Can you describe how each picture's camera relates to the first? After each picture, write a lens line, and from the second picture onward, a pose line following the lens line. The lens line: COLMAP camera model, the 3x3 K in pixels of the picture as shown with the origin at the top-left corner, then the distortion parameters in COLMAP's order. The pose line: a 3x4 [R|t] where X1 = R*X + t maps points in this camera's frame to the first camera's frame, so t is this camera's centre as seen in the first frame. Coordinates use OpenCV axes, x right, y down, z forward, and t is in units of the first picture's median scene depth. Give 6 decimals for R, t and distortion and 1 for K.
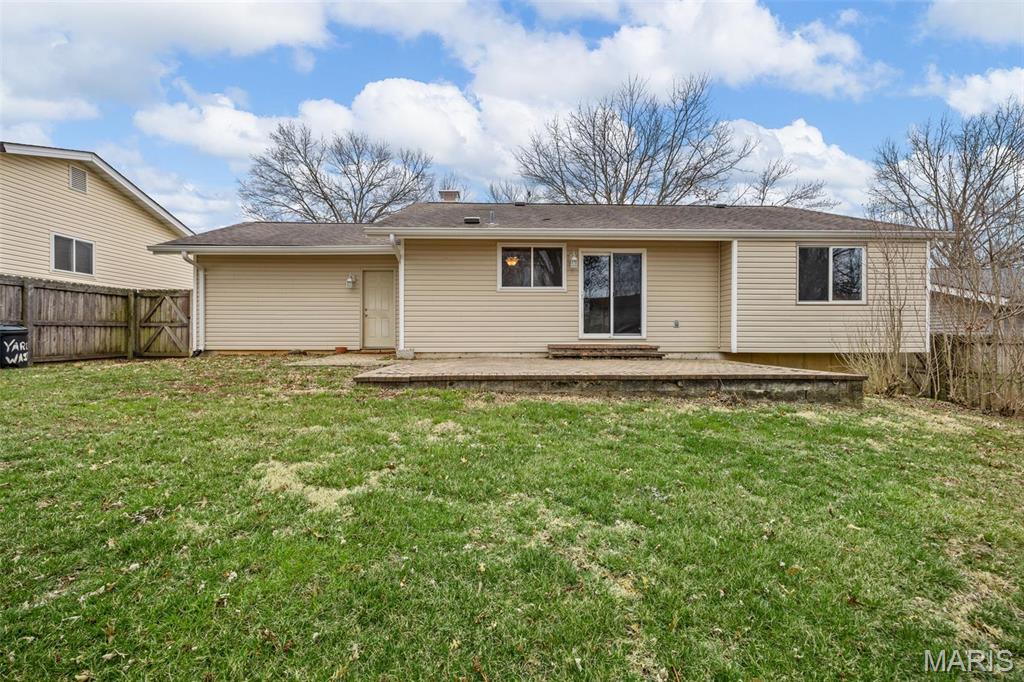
lens RADIAL K [[417.3, 0, 509.8], [0, 417.3, 344.1], [0, 0, 1]] dist [0.000837, -0.000715]
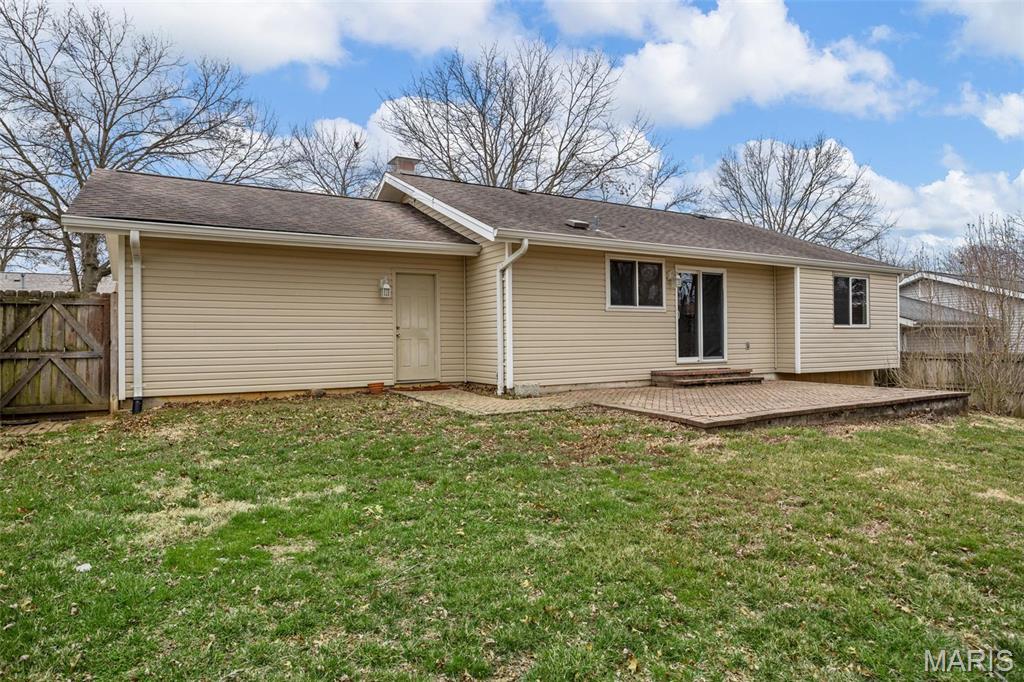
lens RADIAL K [[589.7, 0, 511.7], [0, 589.7, 339.5], [0, 0, 1]] dist [-0.016634, 0.000078]
pose [[0.879377, -0.008248, 0.476055, -0.701502], [0.017567, 0.999731, -0.015130, -0.047909], [-0.475802, 0.021668, 0.879285, 0.030561]]
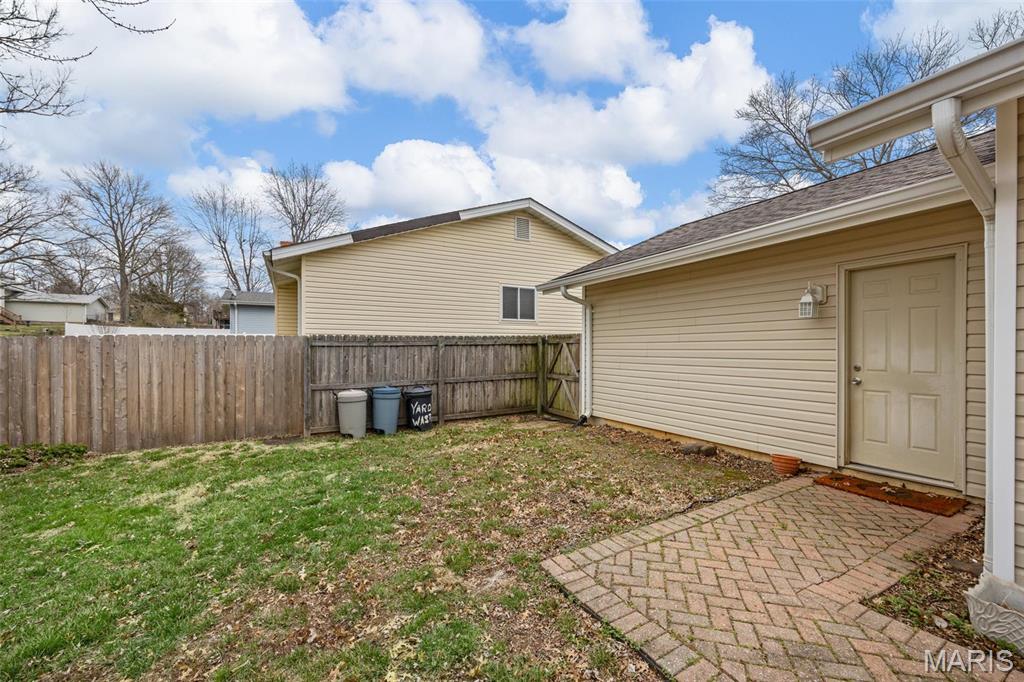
lens RADIAL K [[417.3, 0, 509.8], [0, 417.3, 347.3], [0, 0, 1]] dist [0.000837, -0.000715]
pose [[0.456352, -0.005867, -0.889780, -0.154467], [-0.010635, 0.999871, -0.012047, -0.101205], [0.889736, 0.014961, 0.456231, 0.568781]]
